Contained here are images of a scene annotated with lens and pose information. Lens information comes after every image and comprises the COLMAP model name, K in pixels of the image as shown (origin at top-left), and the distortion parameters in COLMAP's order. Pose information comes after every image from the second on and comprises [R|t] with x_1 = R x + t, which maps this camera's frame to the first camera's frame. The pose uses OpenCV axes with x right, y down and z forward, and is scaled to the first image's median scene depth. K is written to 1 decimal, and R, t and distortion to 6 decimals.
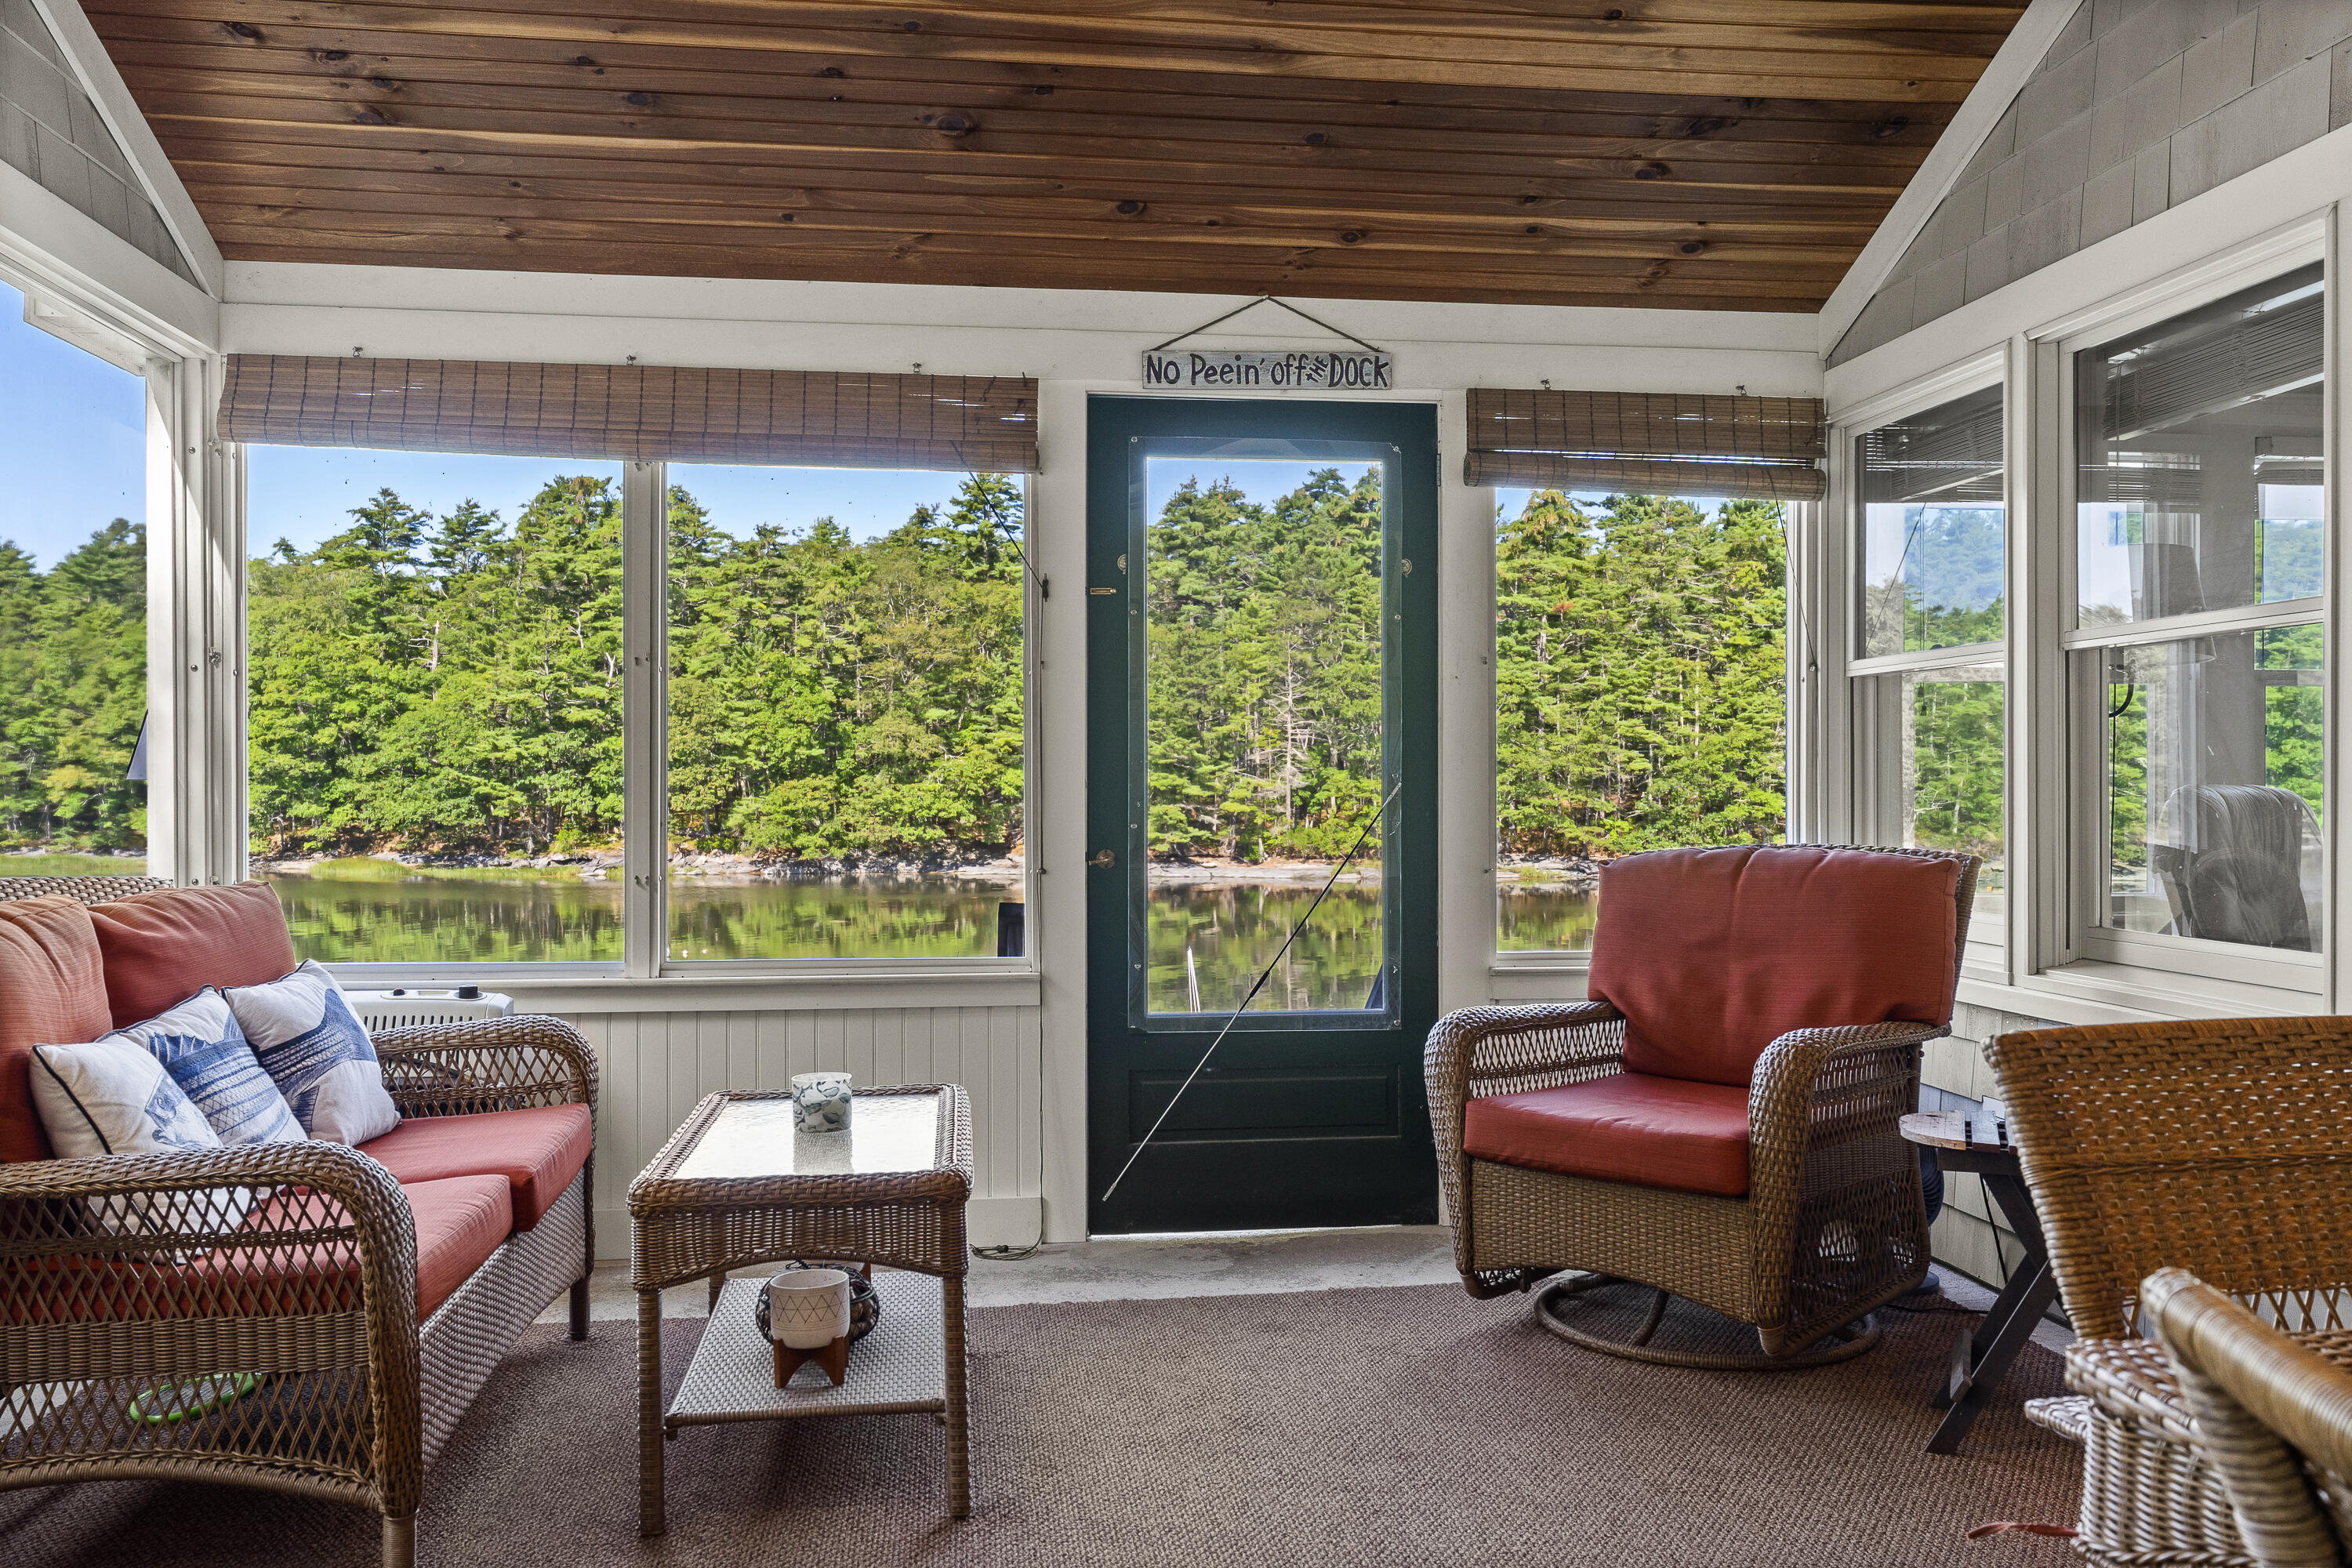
lens RADIAL K [[1858.0, 0, 1177.1], [0, 1858.0, 780.1], [0, 0, 1]] dist [-0.000123, 0.006318]
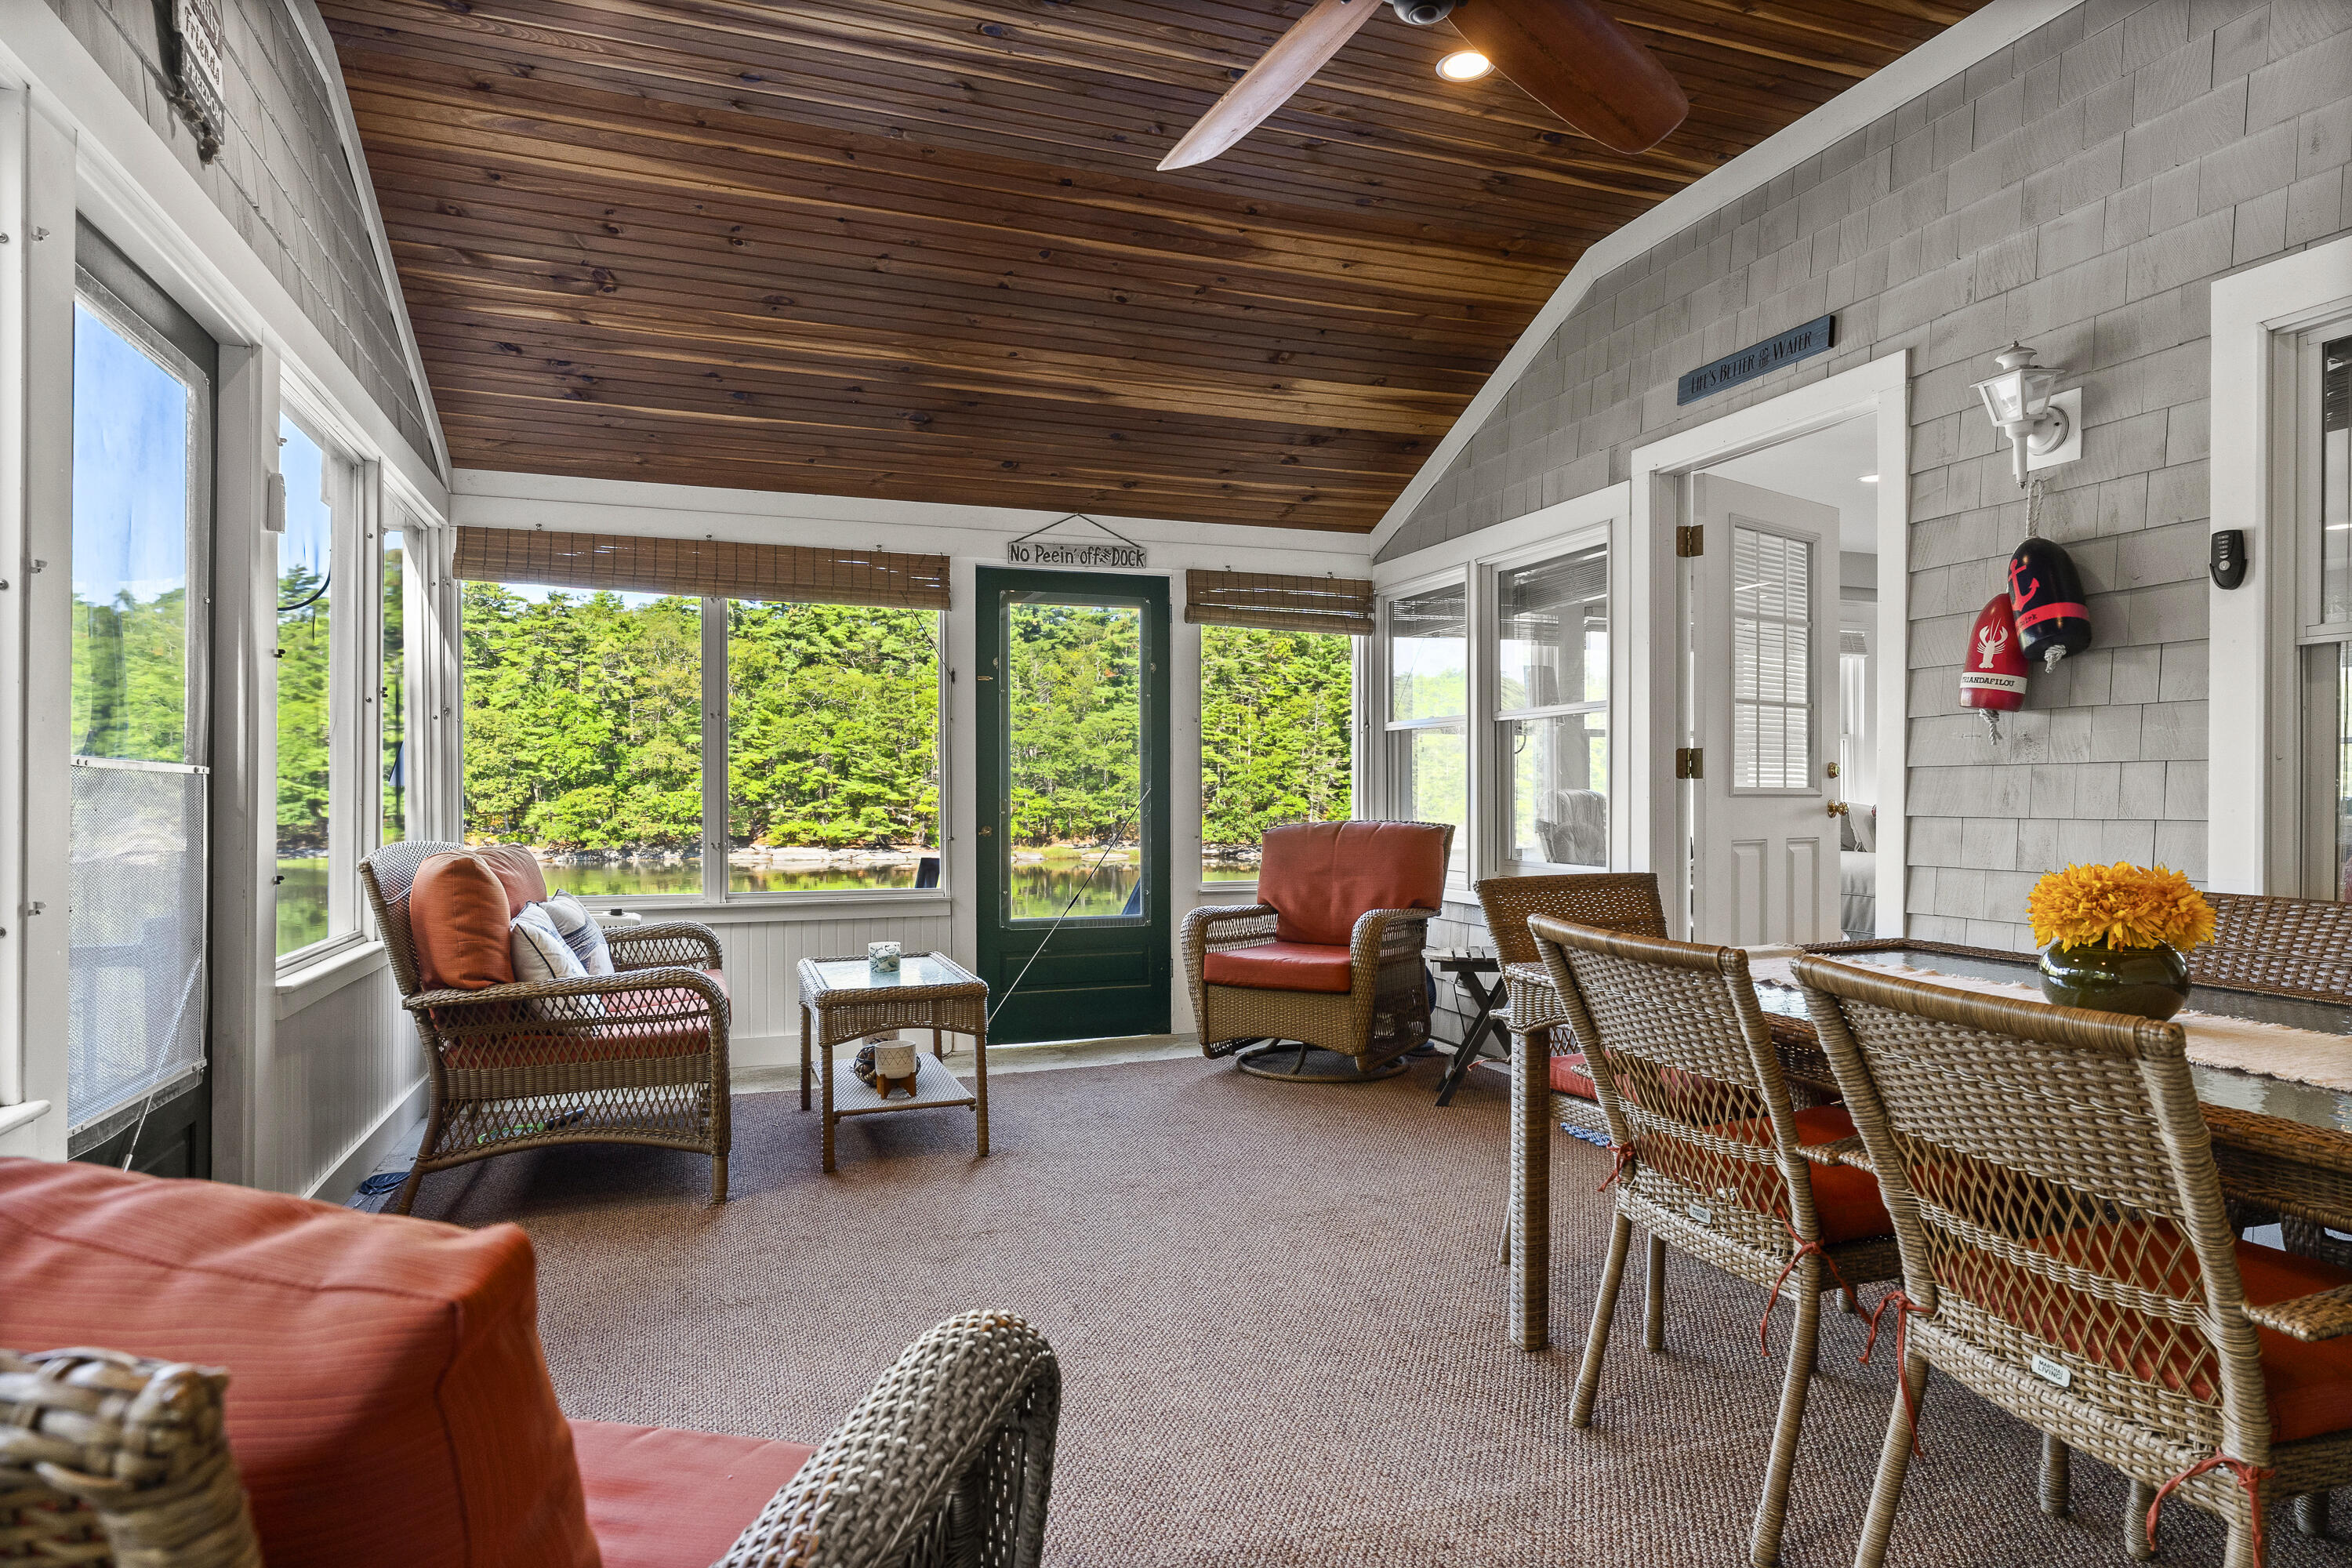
lens RADIAL K [[1341.6, 0, 1178.5], [0, 1341.6, 788.7], [0, 0, 1]] dist [-0.004799, -0.000695]
pose [[0.975595, 0.000210, 0.219576, -0.148677], [-0.000181, 1.000000, -0.000149, 0.002530], [-0.219576, 0.000106, 0.975595, -0.289784]]
